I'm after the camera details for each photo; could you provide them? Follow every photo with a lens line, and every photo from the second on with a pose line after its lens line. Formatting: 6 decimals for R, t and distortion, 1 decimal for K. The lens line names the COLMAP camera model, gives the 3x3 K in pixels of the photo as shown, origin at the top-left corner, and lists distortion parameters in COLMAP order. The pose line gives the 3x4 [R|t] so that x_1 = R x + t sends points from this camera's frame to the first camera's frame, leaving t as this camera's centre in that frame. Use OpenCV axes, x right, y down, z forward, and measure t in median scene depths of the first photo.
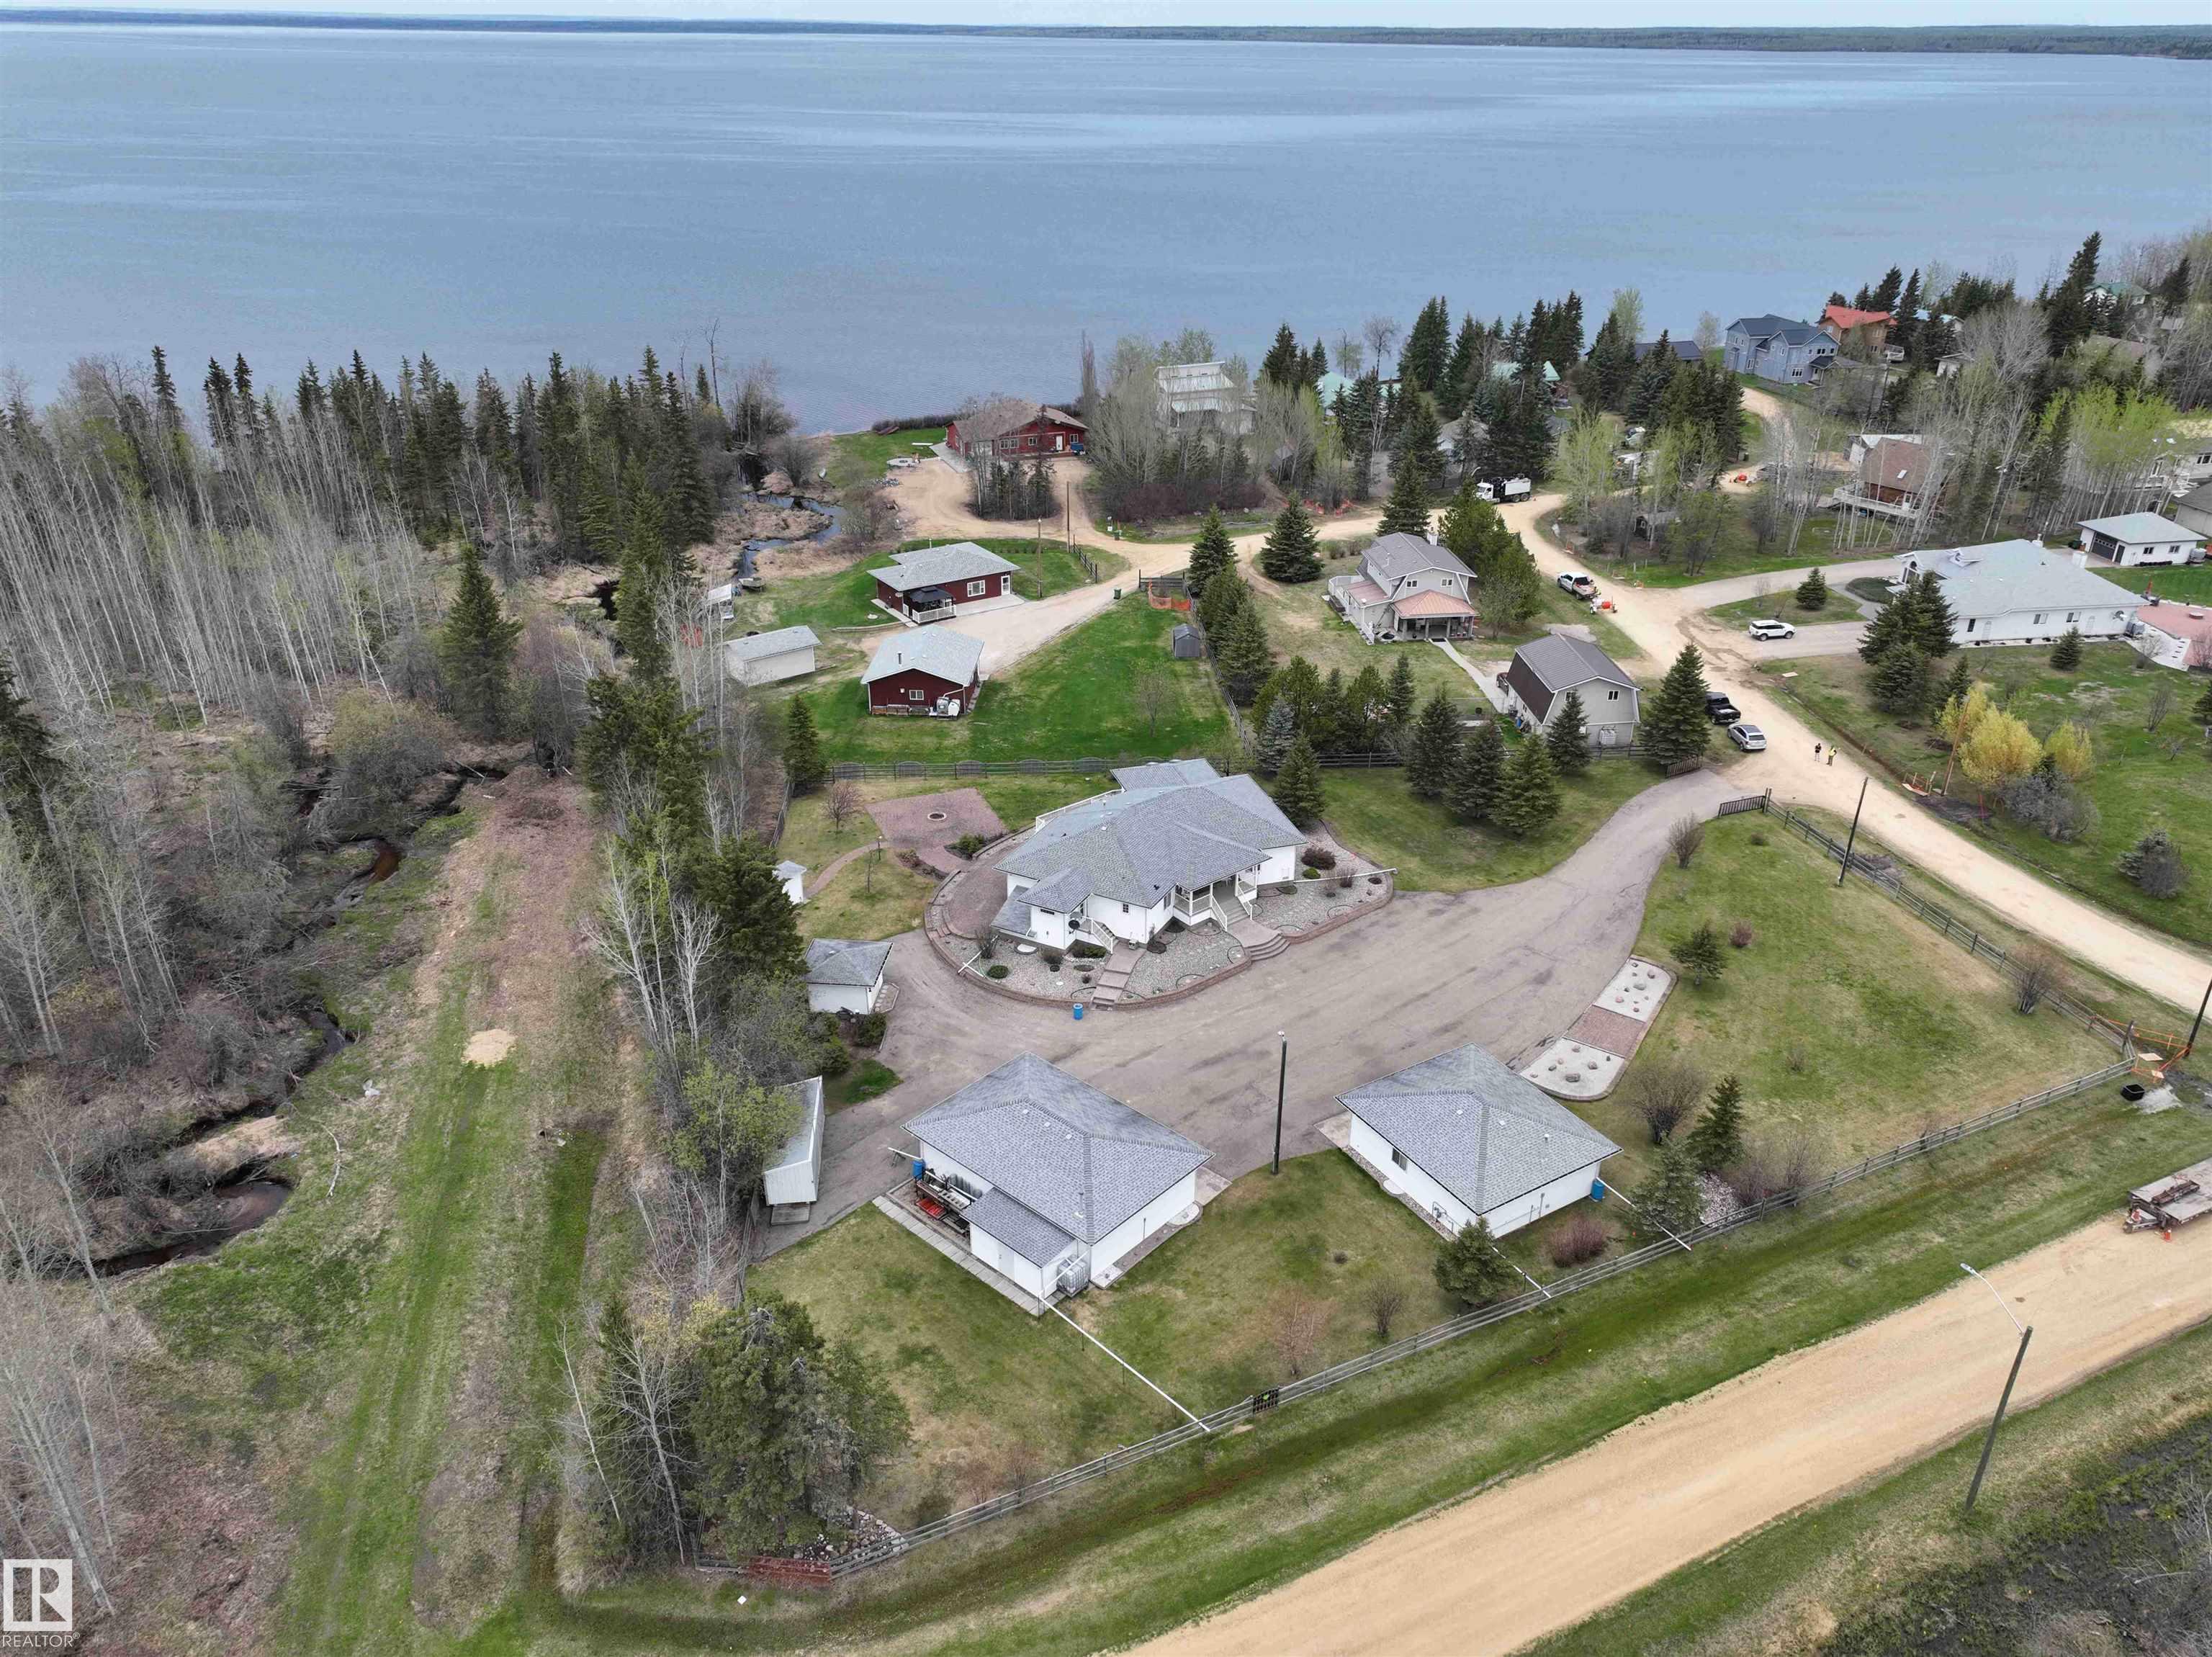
lens RADIAL K [[1573.5, 0, 1120.3], [0, 1573.5, 833.6], [0, 0, 1]] dist [0.003319, 0.010610]
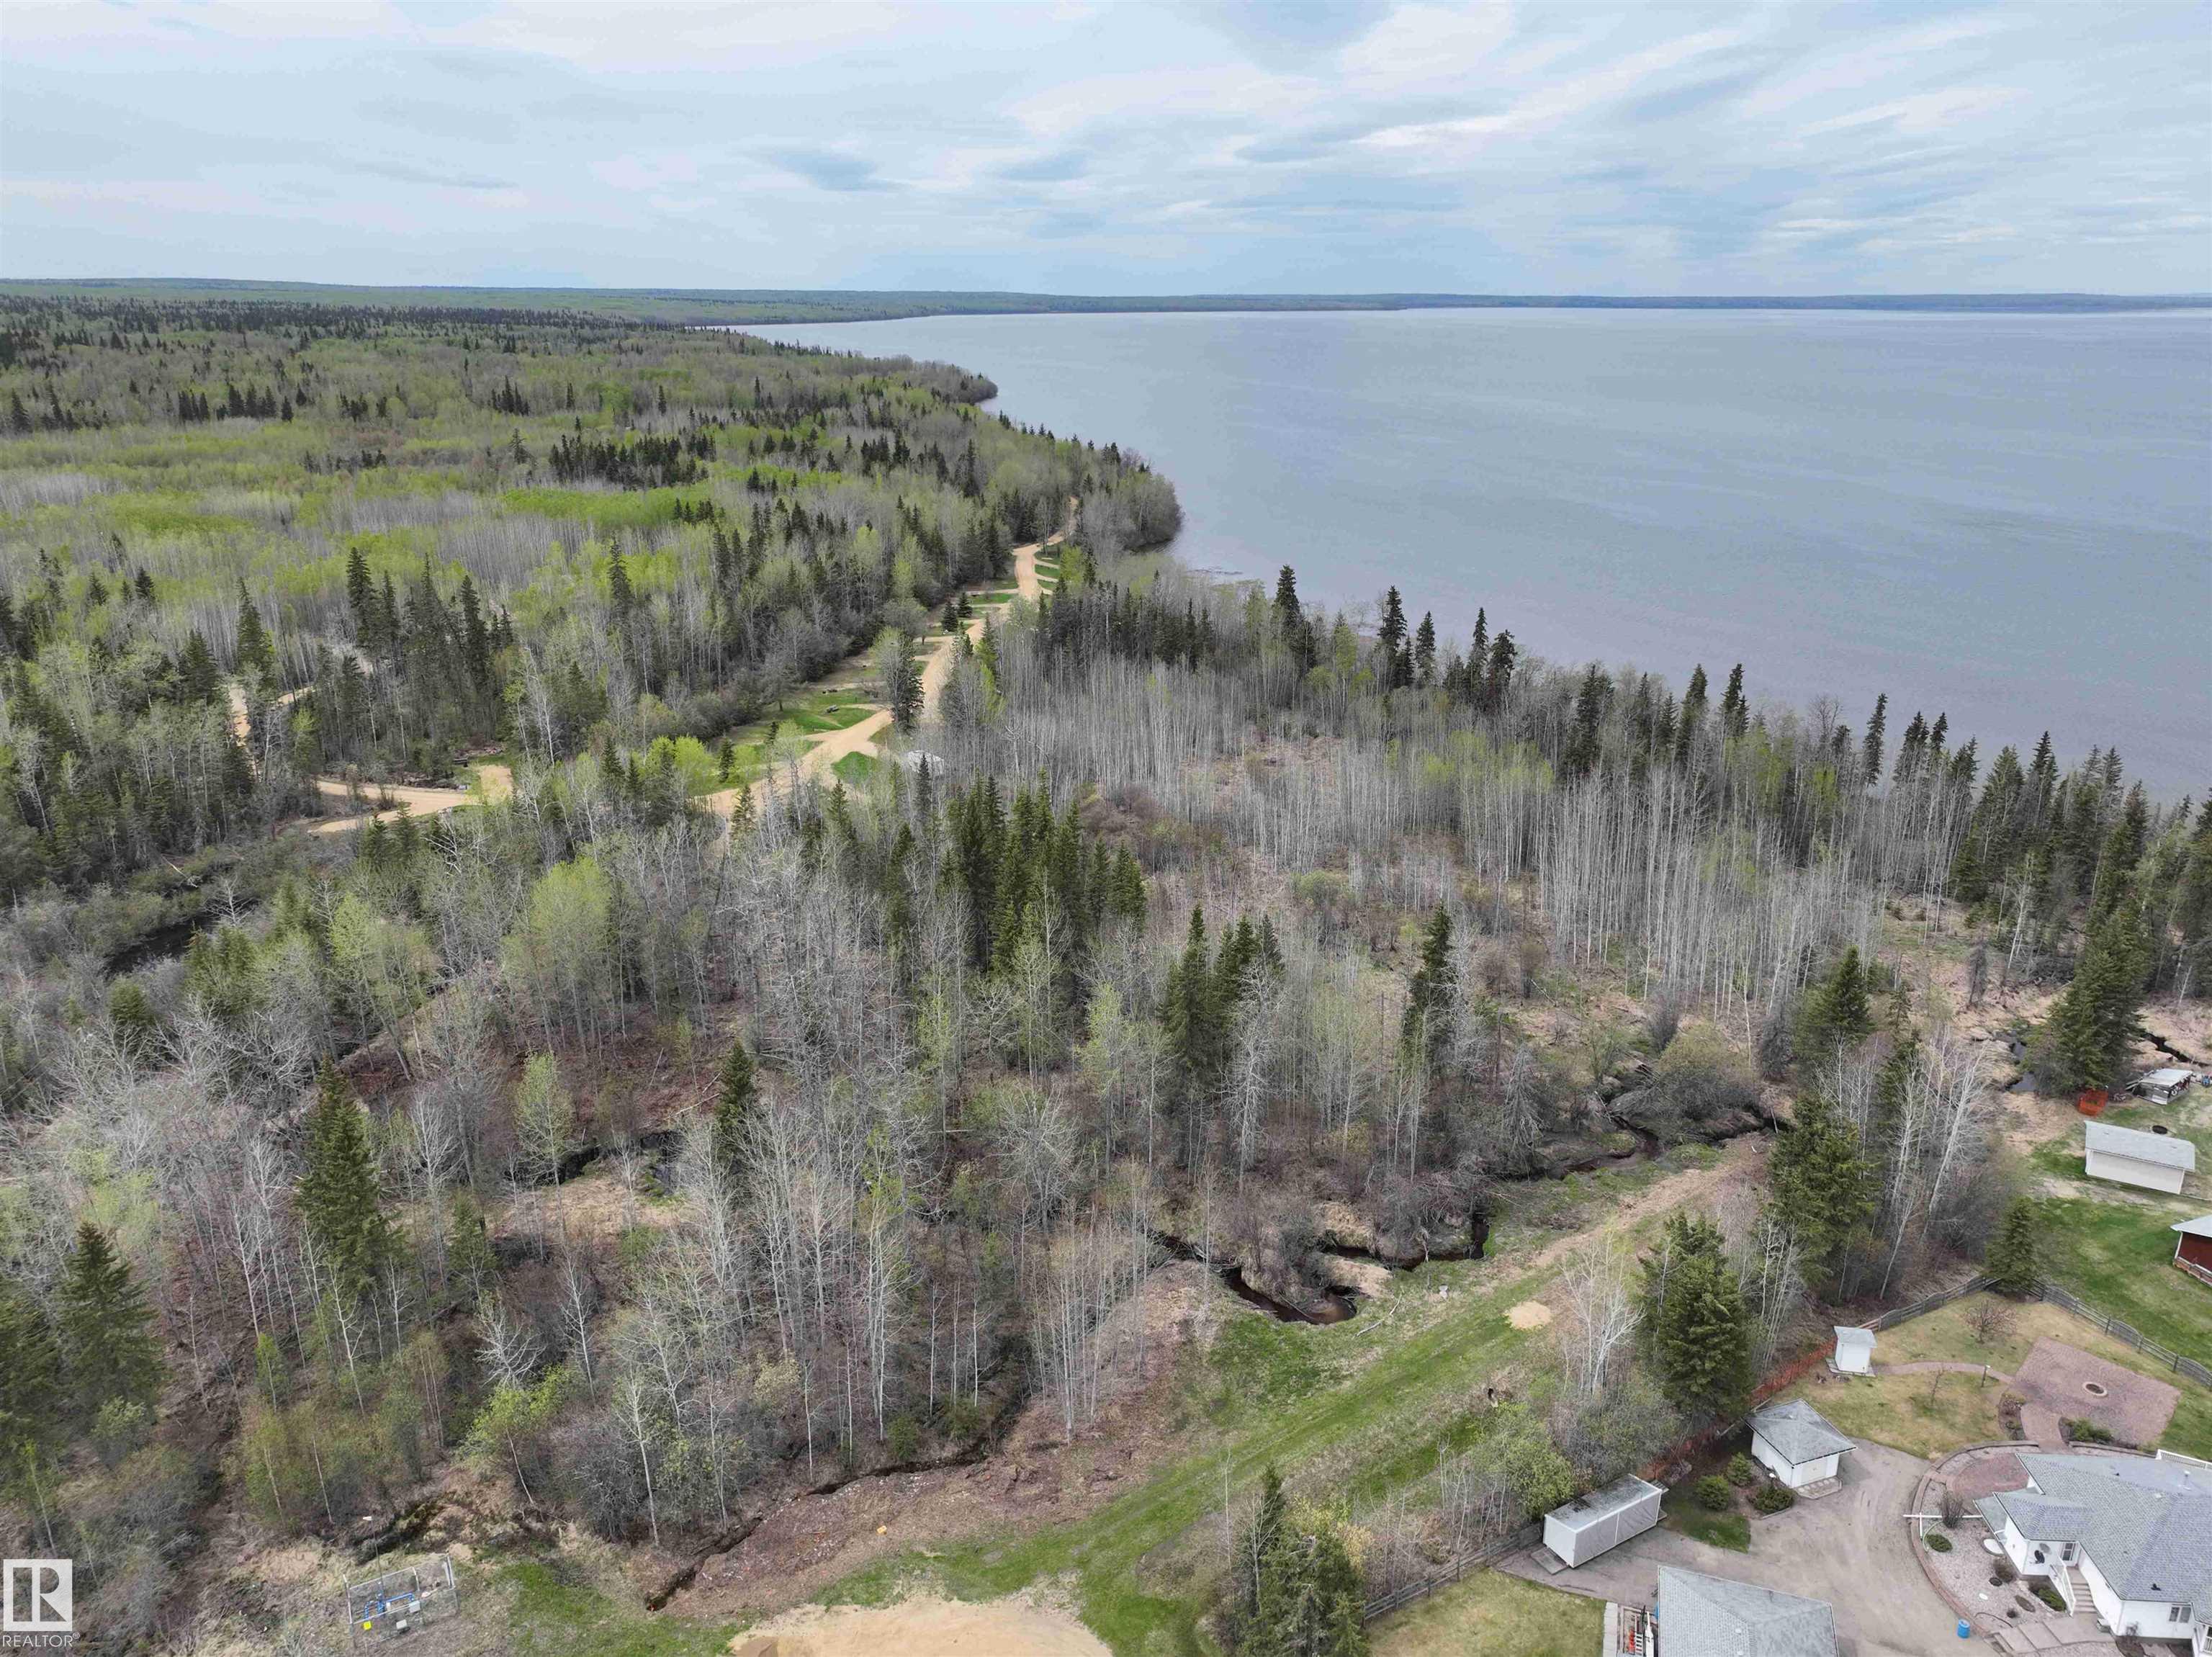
lens RADIAL K [[1593.2, 0, 1140.6], [0, 1593.2, 827.0], [0, 0, 1]] dist [-0.002601, 0.029218]
pose [[0.418858, 0.279181, -0.864069, 0.386265], [-0.412886, 0.906063, 0.092603, -0.173267], [0.808754, 0.317975, 0.494782, -0.021315]]
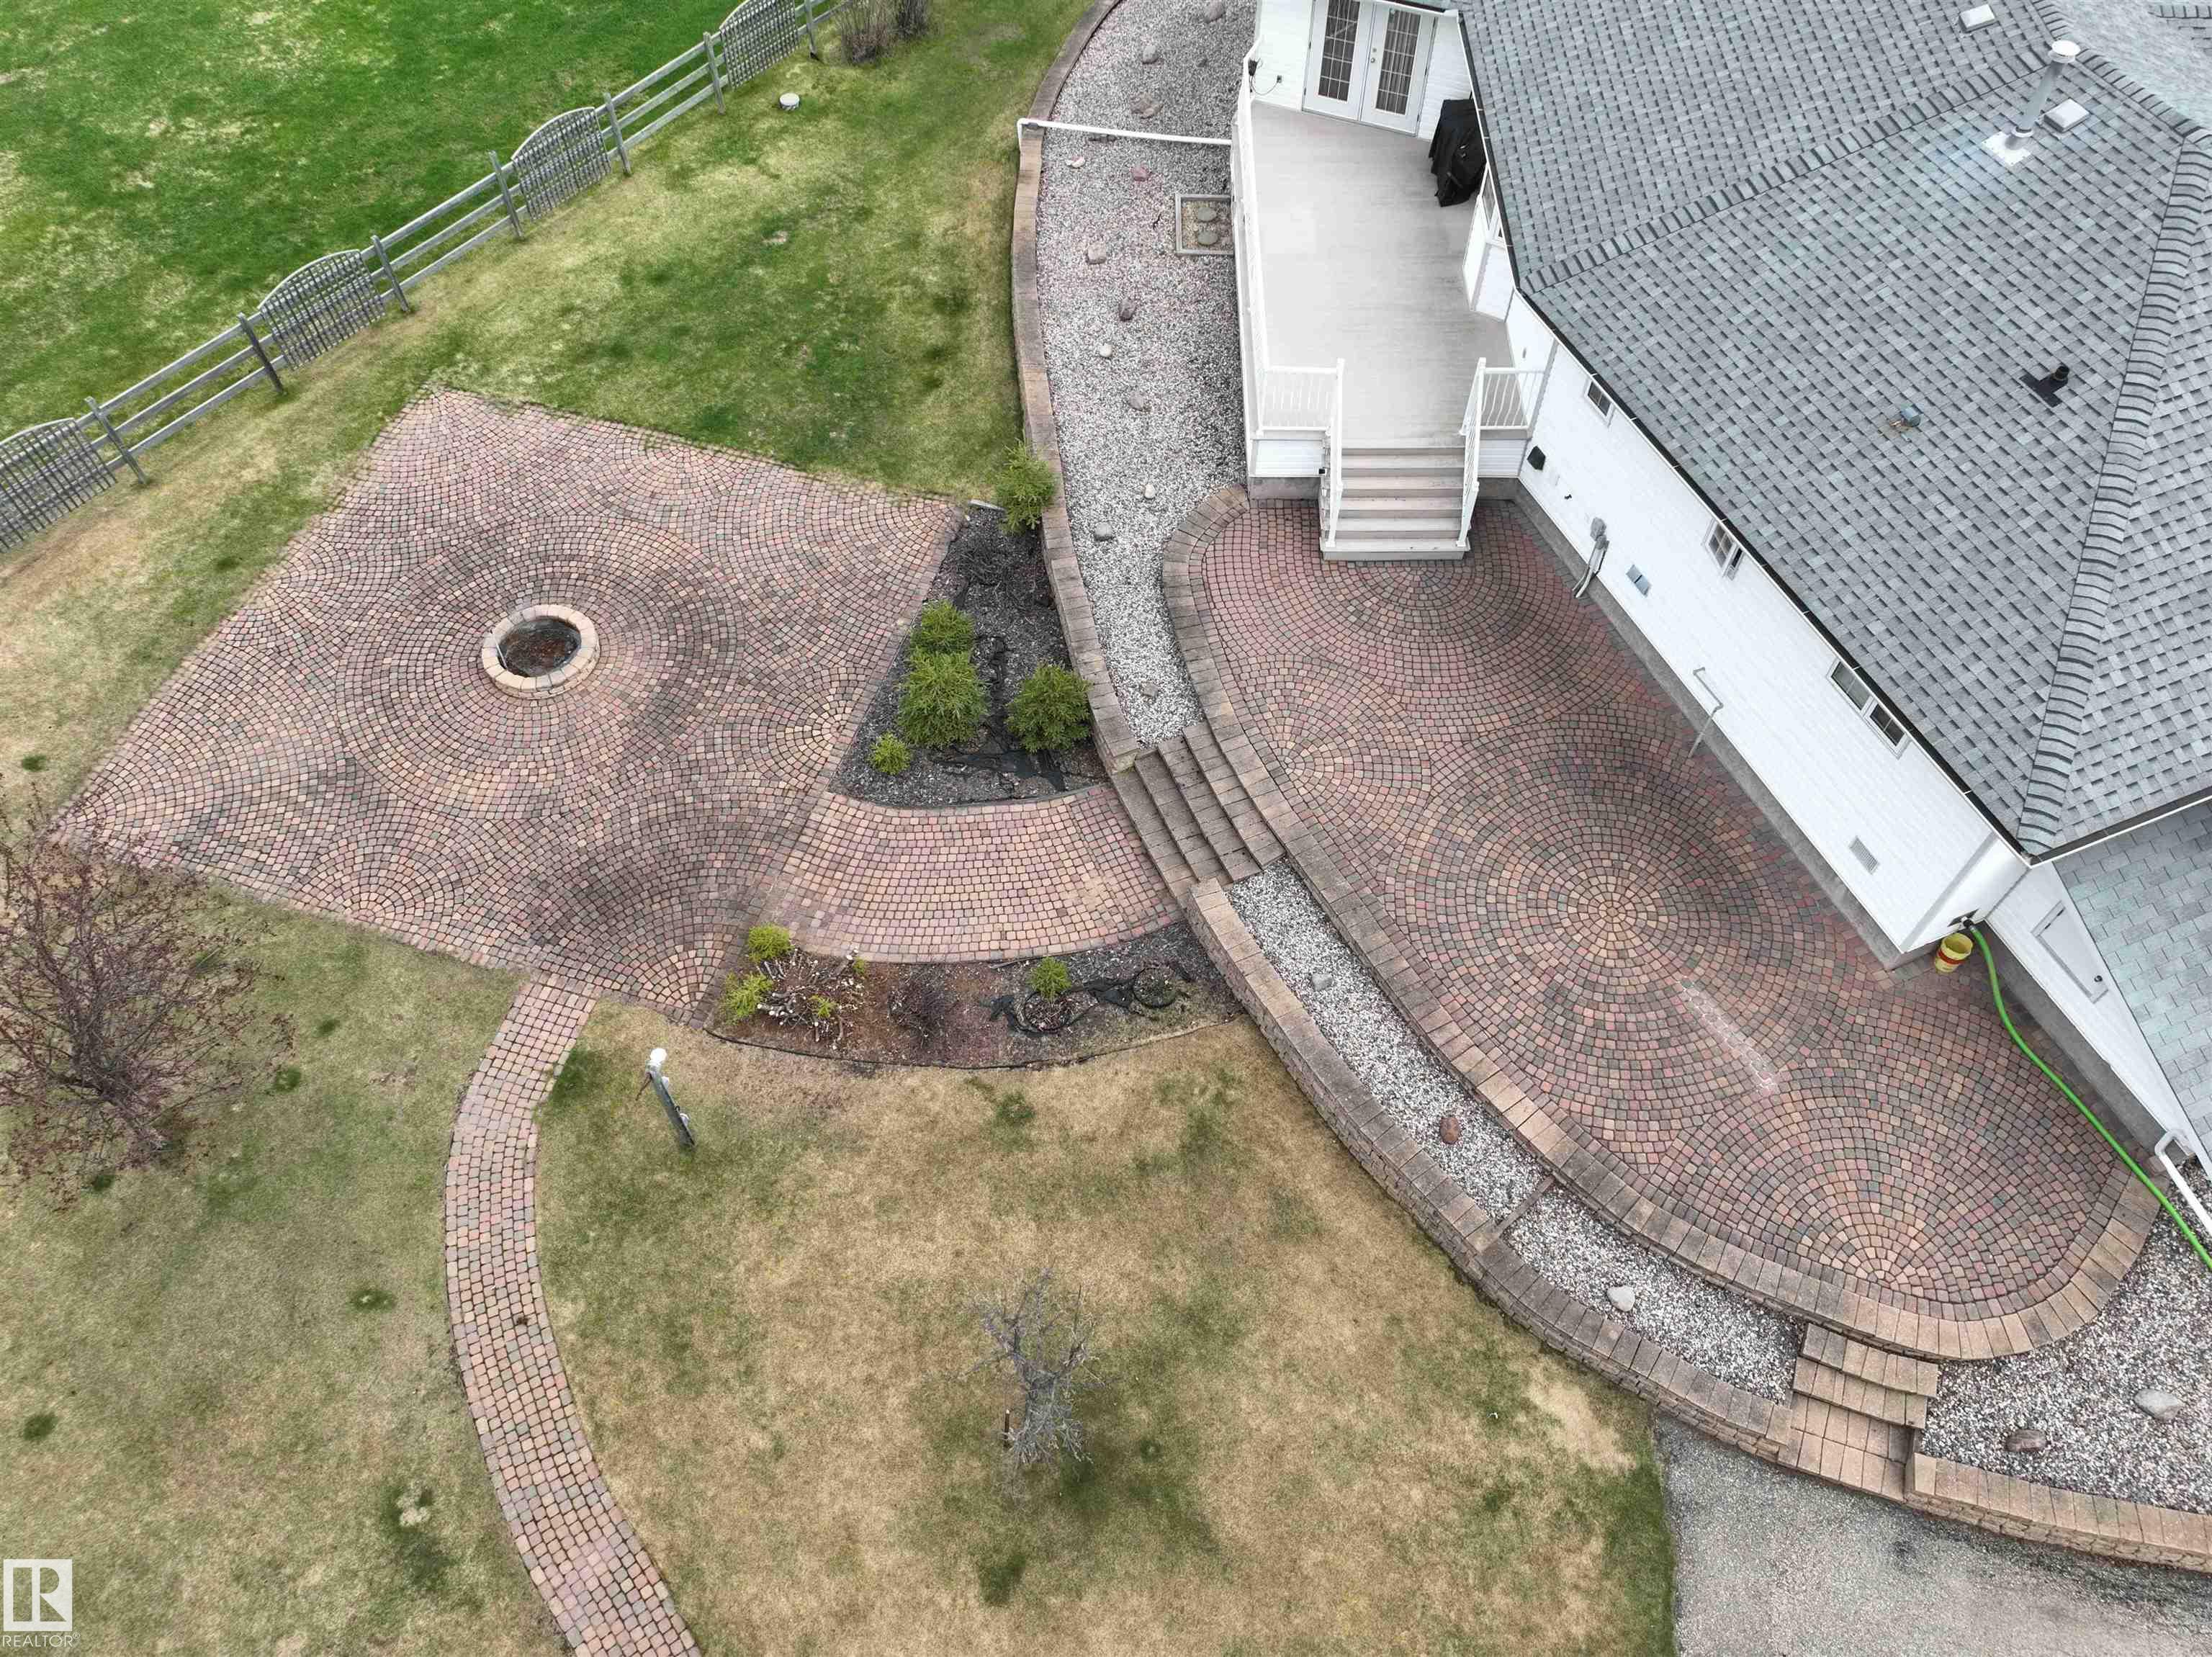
lens RADIAL K [[1593.2, 0, 1140.6], [0, 1593.2, 827.0], [0, 0, 1]] dist [-0.002601, 0.029218]
pose [[0.638692, -0.626239, 0.447099, -0.174141], [0.338172, 0.750381, 0.567951, -0.076688], [-0.691168, -0.211549, 0.691038, 0.871423]]
